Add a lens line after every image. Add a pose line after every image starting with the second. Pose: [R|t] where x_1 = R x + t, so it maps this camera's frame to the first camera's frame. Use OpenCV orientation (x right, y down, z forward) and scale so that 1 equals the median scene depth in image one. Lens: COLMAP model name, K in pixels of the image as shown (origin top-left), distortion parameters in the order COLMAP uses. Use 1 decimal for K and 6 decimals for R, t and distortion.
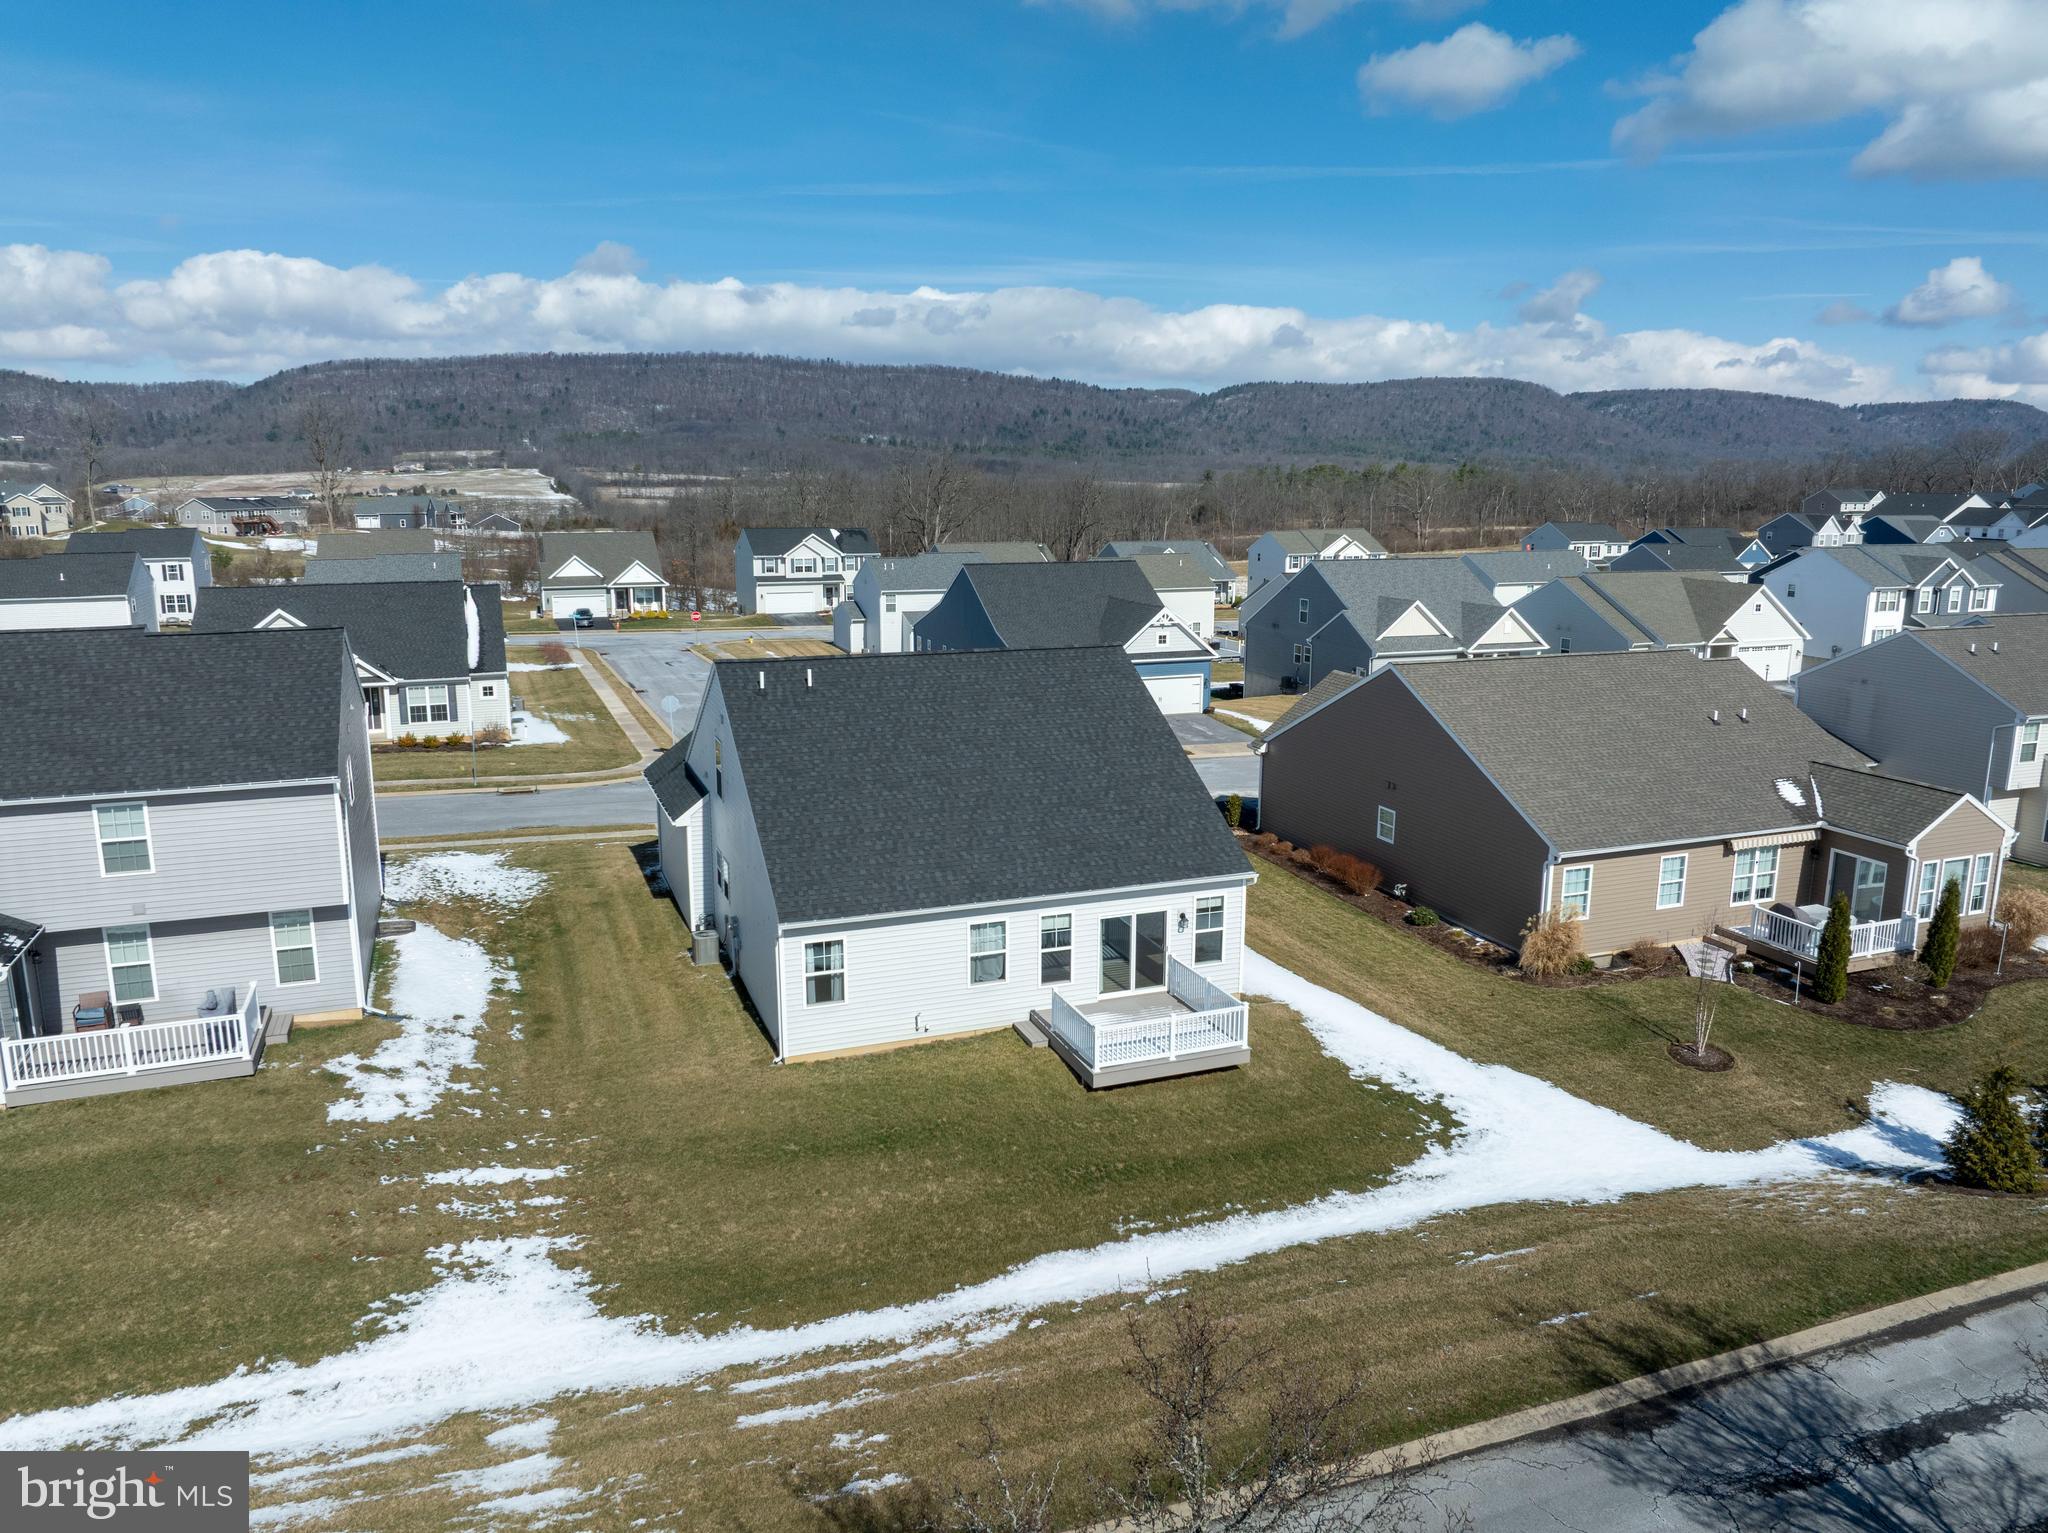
lens RADIAL K [[1441.7, 0, 1038.6], [0, 1441.7, 782.2], [0, 0, 1]] dist [-0.040748, 0.007709]
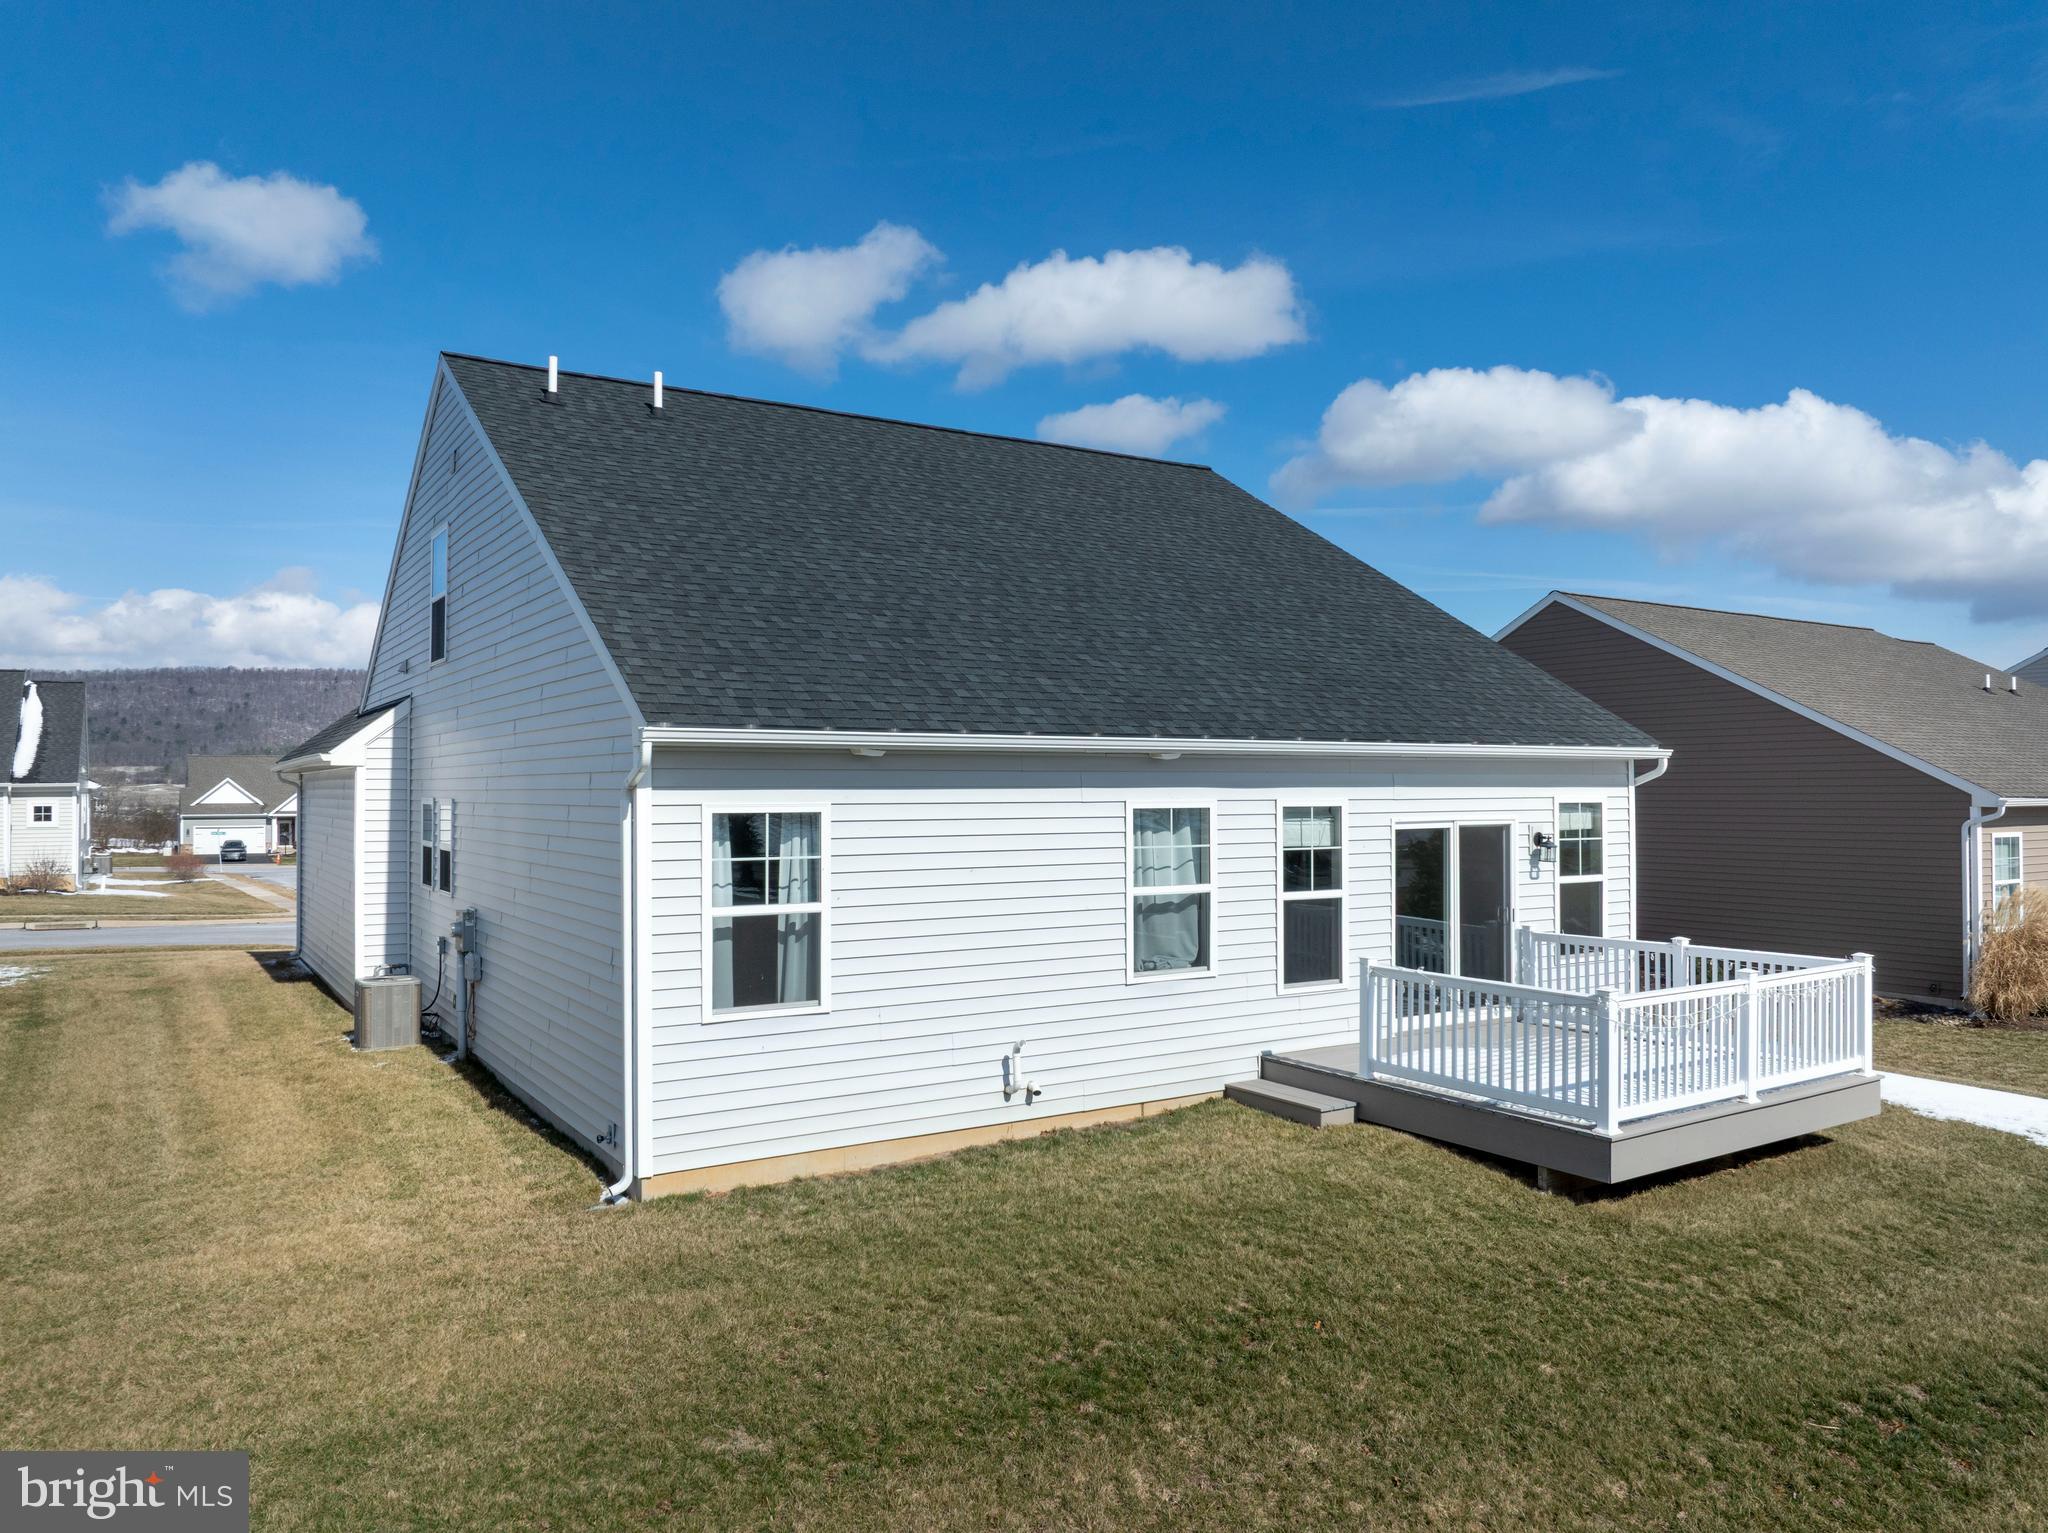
lens RADIAL K [[1441.7, 0, 1037.1], [0, 1441.7, 778.5], [0, 0, 1]] dist [-0.040748, 0.007709]
pose [[0.980391, -0.005948, 0.196973, -0.140134], [0.049189, 0.975291, -0.215379, 0.163278], [-0.190825, 0.220844, 0.956459, 0.603366]]
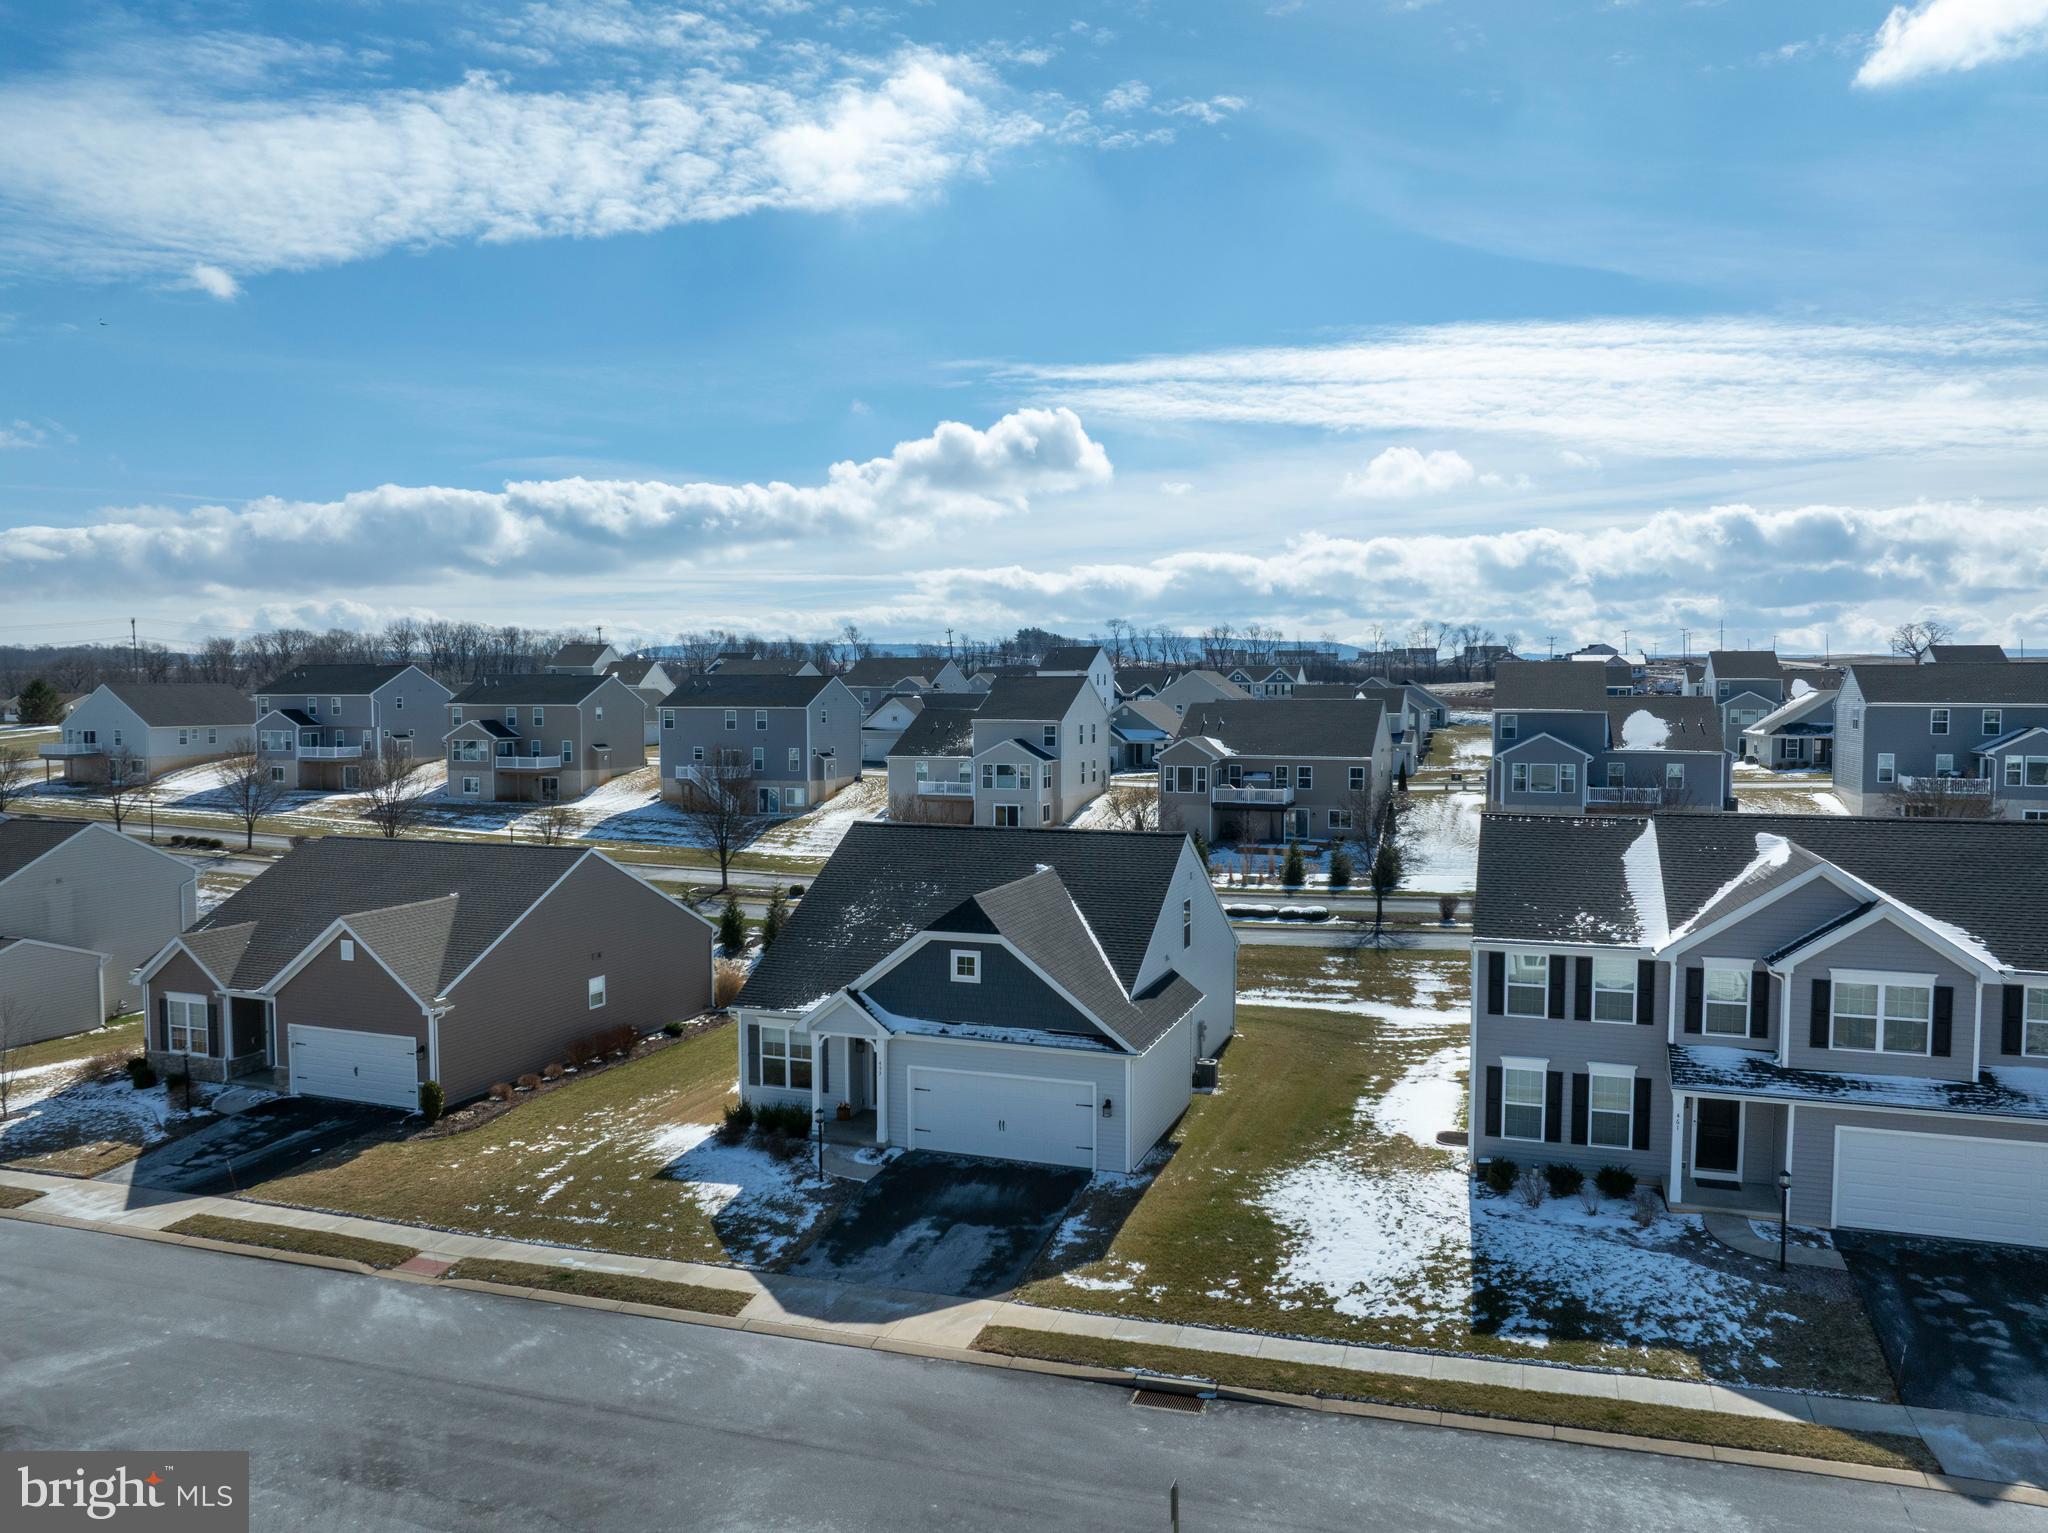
lens RADIAL K [[1441.7, 0, 1033.6], [0, 1441.7, 776.9], [0, 0, 1]] dist [-0.040748, 0.007709]
pose [[-0.758069, -0.043803, 0.650702, -0.977667], [0.136768, 0.964878, 0.224287, -0.448272], [-0.637672, 0.259020, -0.725454, 2.086491]]
